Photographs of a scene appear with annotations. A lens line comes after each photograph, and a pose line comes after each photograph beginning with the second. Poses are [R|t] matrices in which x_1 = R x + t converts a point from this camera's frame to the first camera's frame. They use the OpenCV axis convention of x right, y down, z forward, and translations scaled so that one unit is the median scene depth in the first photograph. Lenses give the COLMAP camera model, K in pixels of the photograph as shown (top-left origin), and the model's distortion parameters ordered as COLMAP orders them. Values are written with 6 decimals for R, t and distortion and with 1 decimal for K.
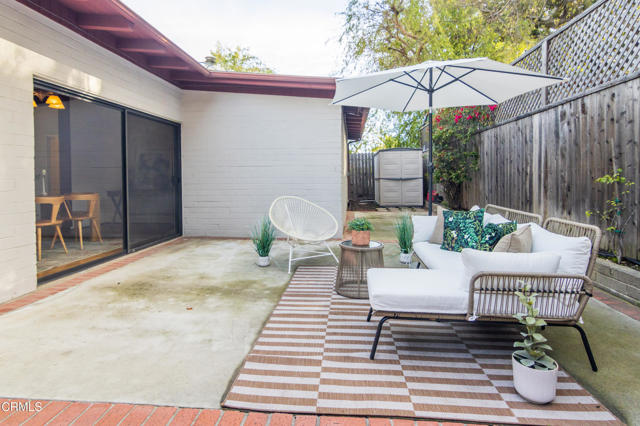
lens RADIAL K [[351.0, 0, 320.1], [0, 351.0, 180.2], [0, 0, 1]] dist [-0.000708, -0.000339]
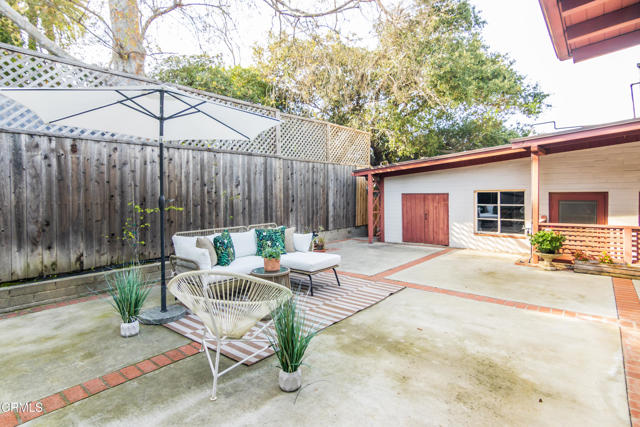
lens RADIAL K [[338.4, 0, 323.1], [0, 338.4, 198.3], [0, 0, 1]] dist [-0.001228, -0.000018]
pose [[-0.821929, 0.003359, 0.569580, -0.571689], [0.022089, 0.999418, 0.025980, -0.064373], [-0.569162, 0.033935, -0.821525, 1.593997]]
